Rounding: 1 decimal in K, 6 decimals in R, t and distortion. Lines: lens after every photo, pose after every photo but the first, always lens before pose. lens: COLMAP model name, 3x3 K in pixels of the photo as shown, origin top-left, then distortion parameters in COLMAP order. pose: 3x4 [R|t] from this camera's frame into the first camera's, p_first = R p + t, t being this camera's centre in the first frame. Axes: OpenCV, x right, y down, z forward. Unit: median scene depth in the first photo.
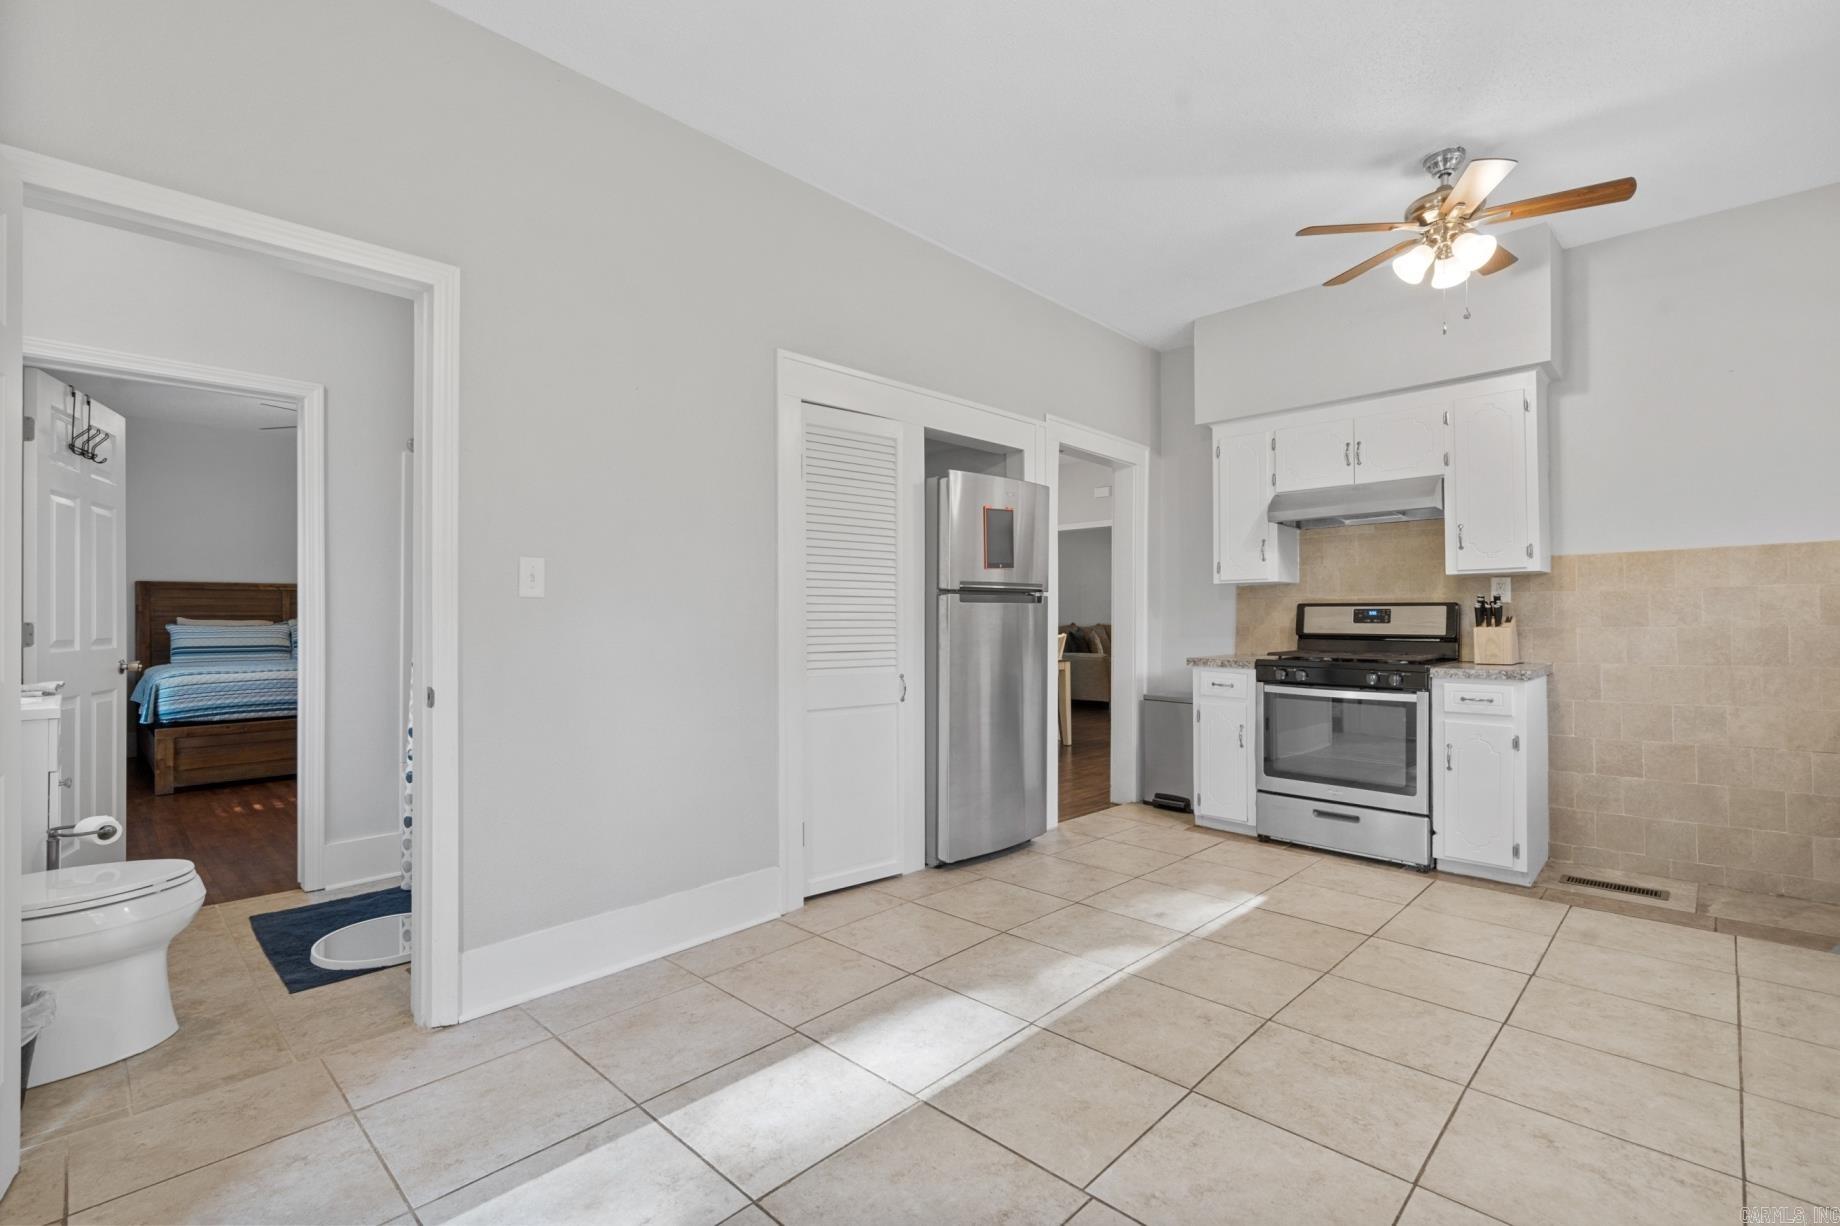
lens RADIAL K [[834.2, 0, 920.0], [0, 834.2, 613.0], [0, 0, 1]] dist [0.000109, 0.001094]
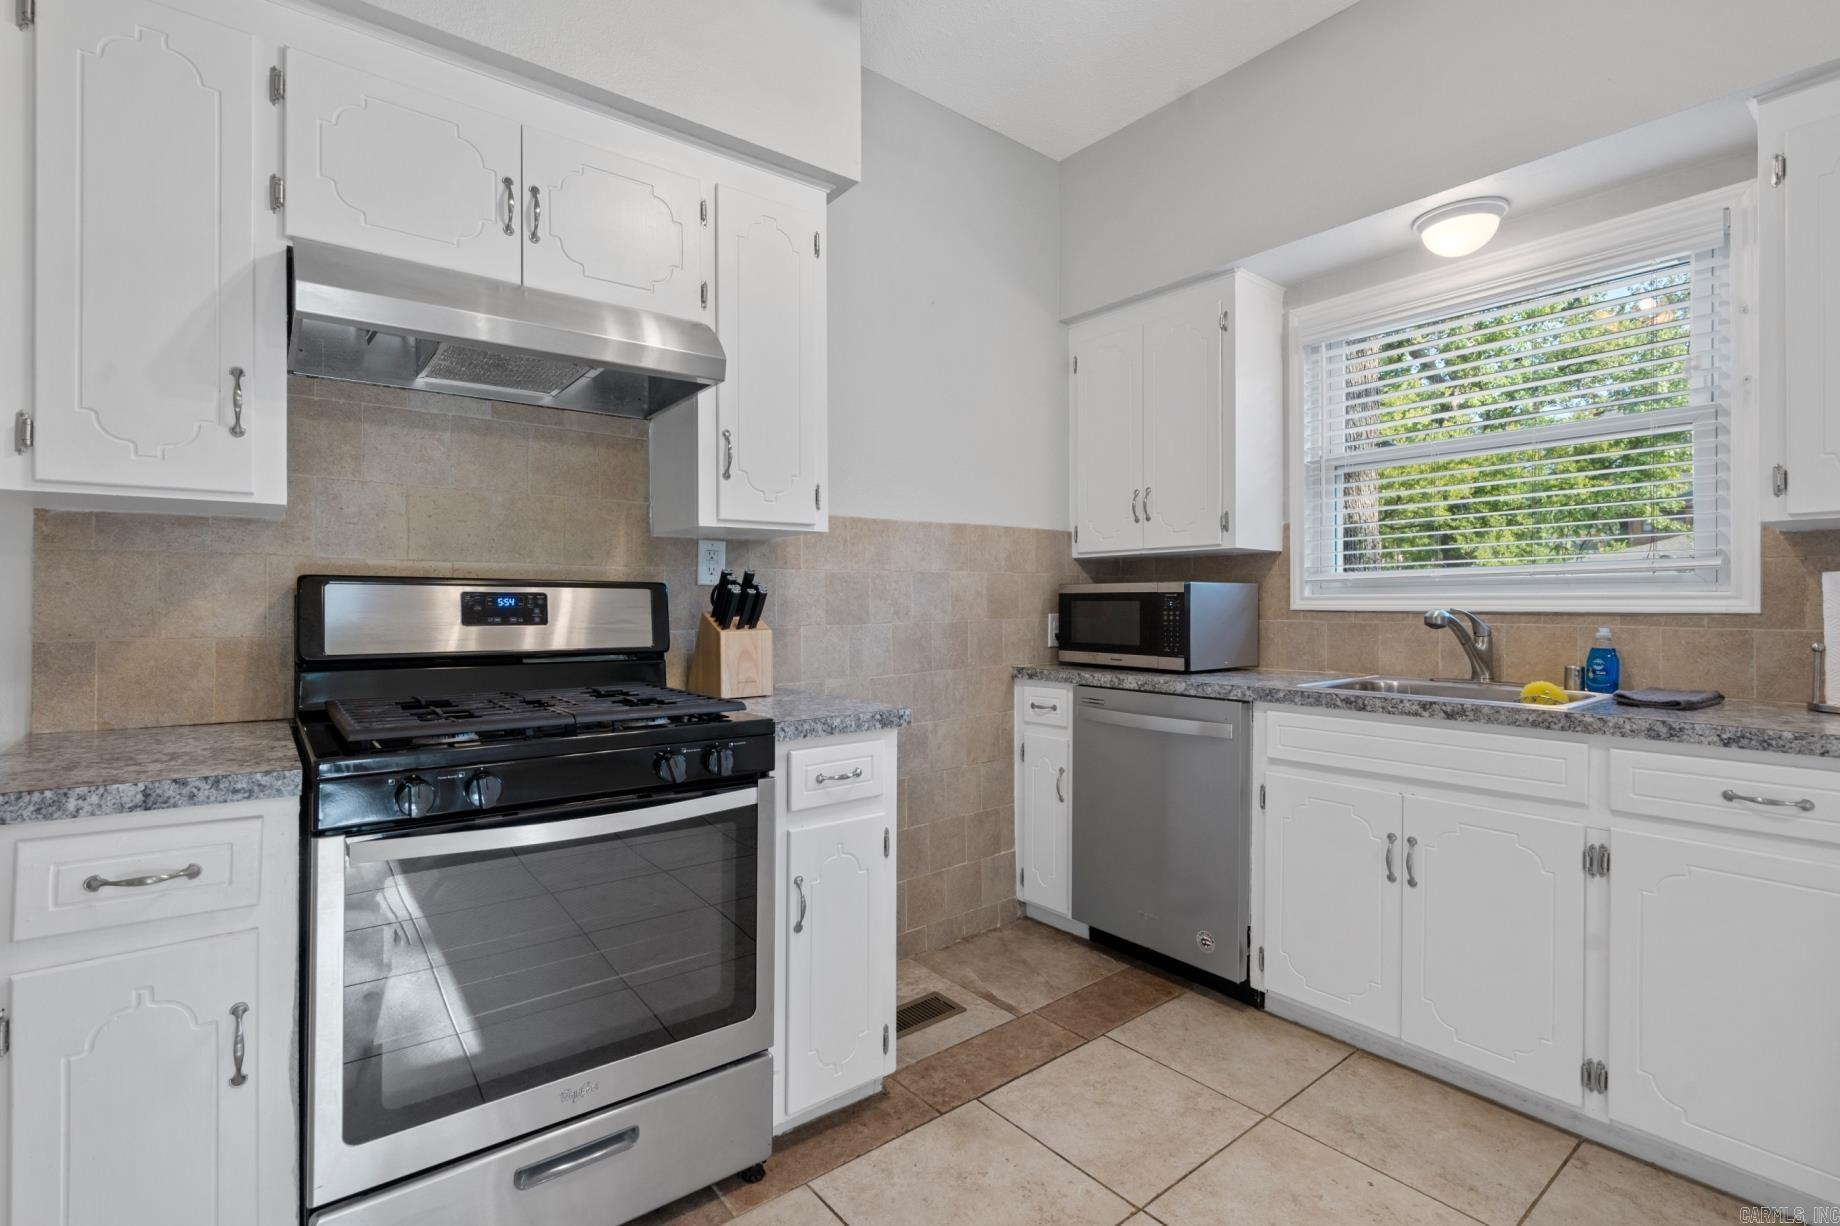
lens RADIAL K [[844.7, 0, 917.0], [0, 844.7, 600.8], [0, 0, 1]] dist [-0.000732, 0.000327]
pose [[0.132783, 0.006132, 0.991126, 0.162748], [-0.006987, 0.999962, -0.005250, 0.000201], [-0.991121, -0.006228, 0.132820, 0.879616]]
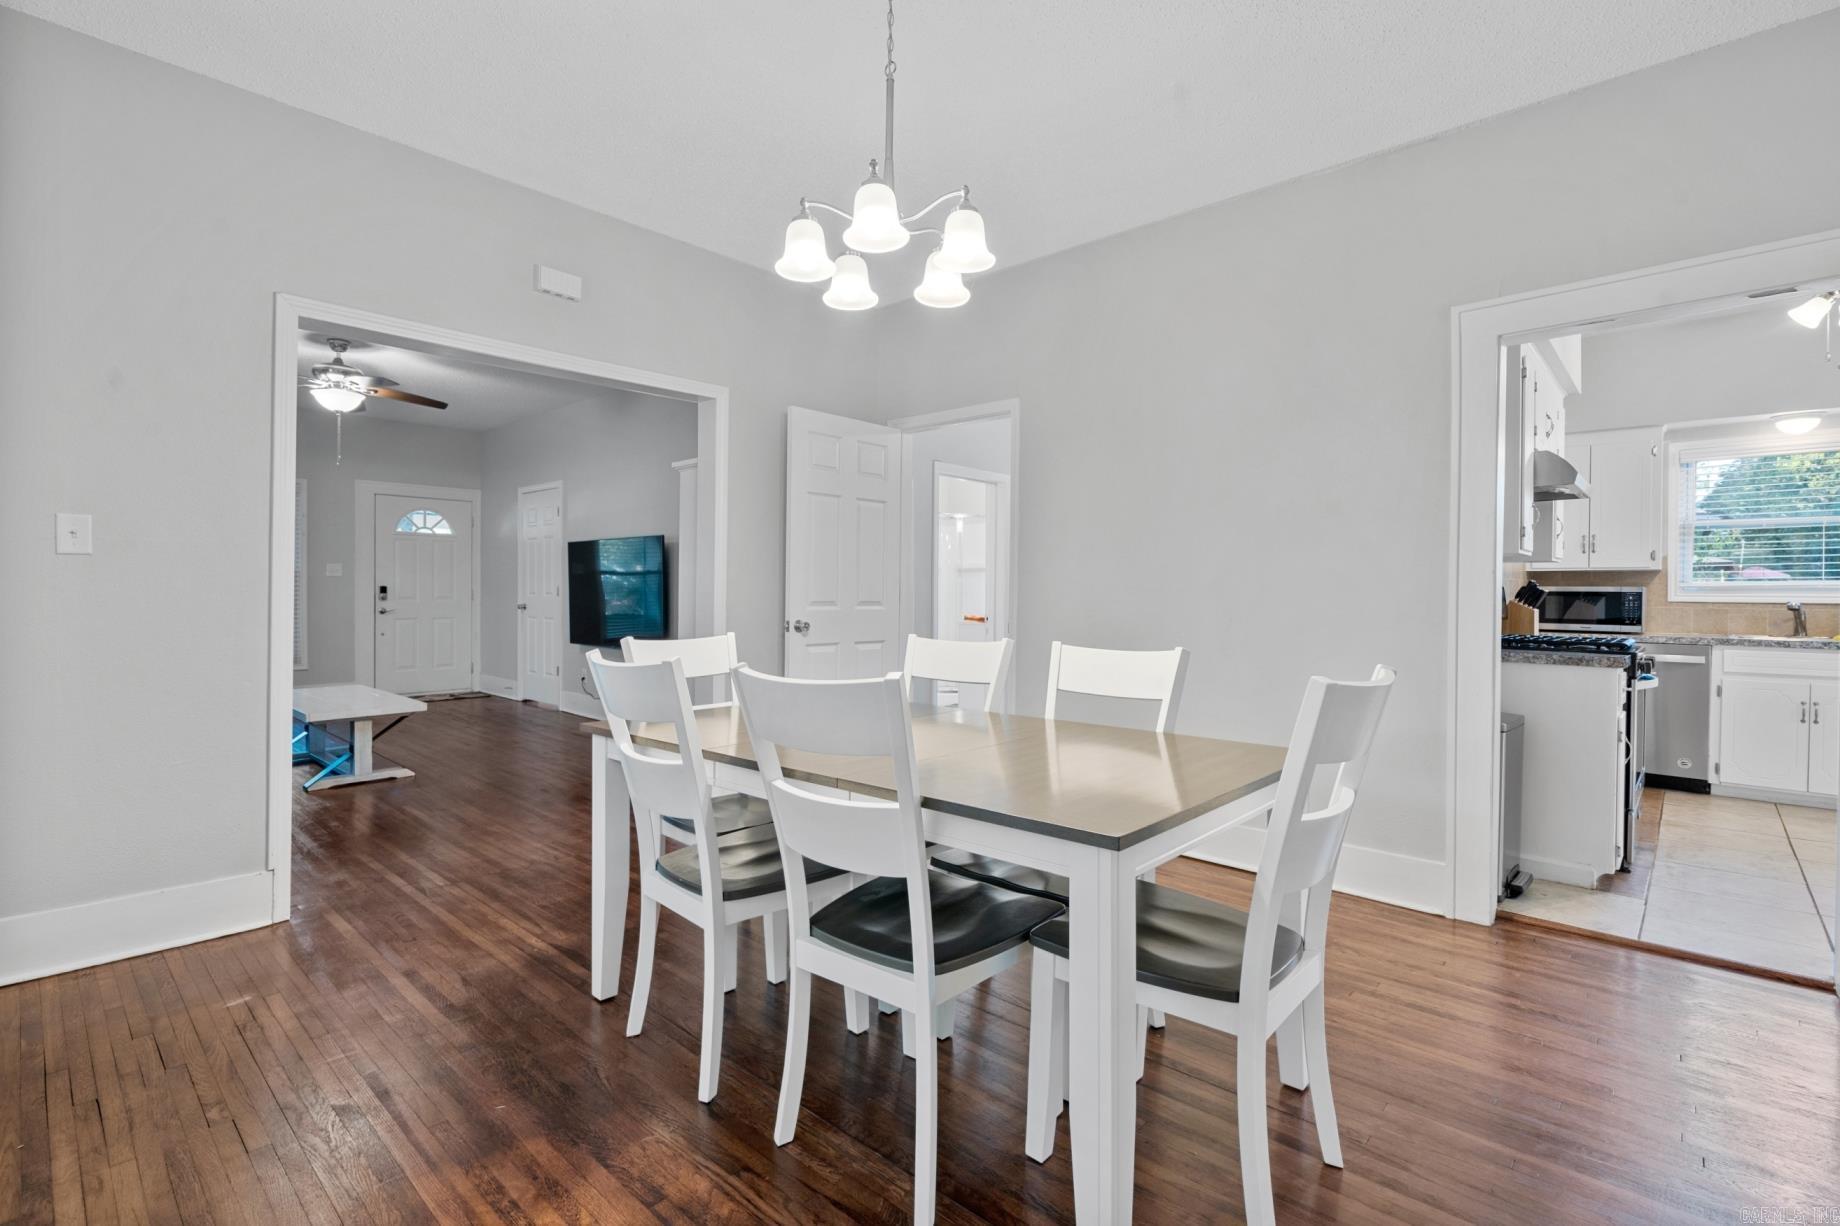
lens RADIAL K [[844.7, 0, 917.0], [0, 844.7, 600.8], [0, 0, 1]] dist [-0.000732, 0.000327]
pose [[-0.030807, -0.008832, 0.999486, -0.474138], [-0.010012, 0.999914, 0.008527, 0.001001], [-0.999475, -0.009745, -0.030893, 2.030791]]
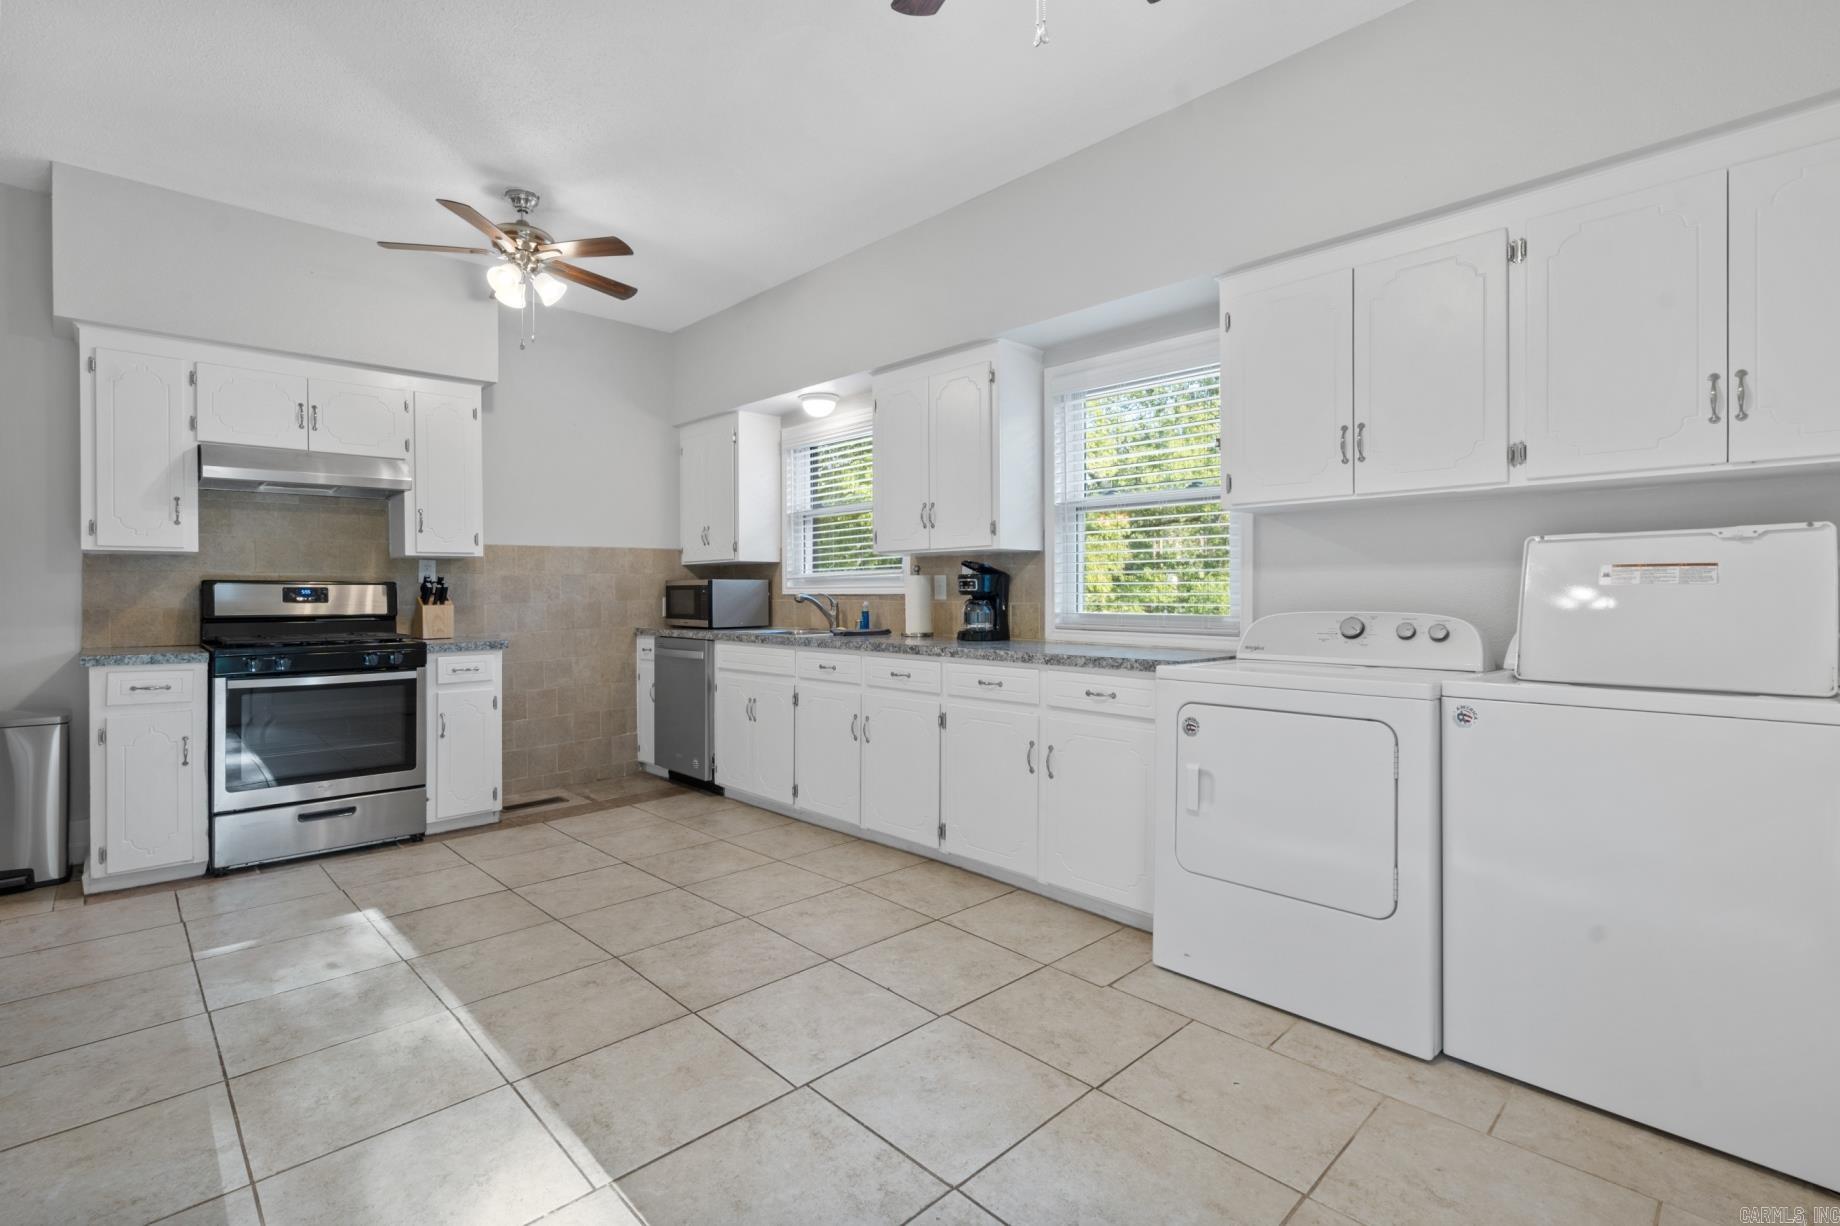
lens RADIAL K [[836.1, 0, 910.0], [0, 836.1, 593.2], [0, 0, 1]] dist [0.002250, 0.000615]
pose [[0.037167, 0.002697, 0.999305, -0.431134], [-0.001968, 0.999995, -0.002625, 0.003311], [-0.999307, -0.001869, 0.037173, 0.359537]]
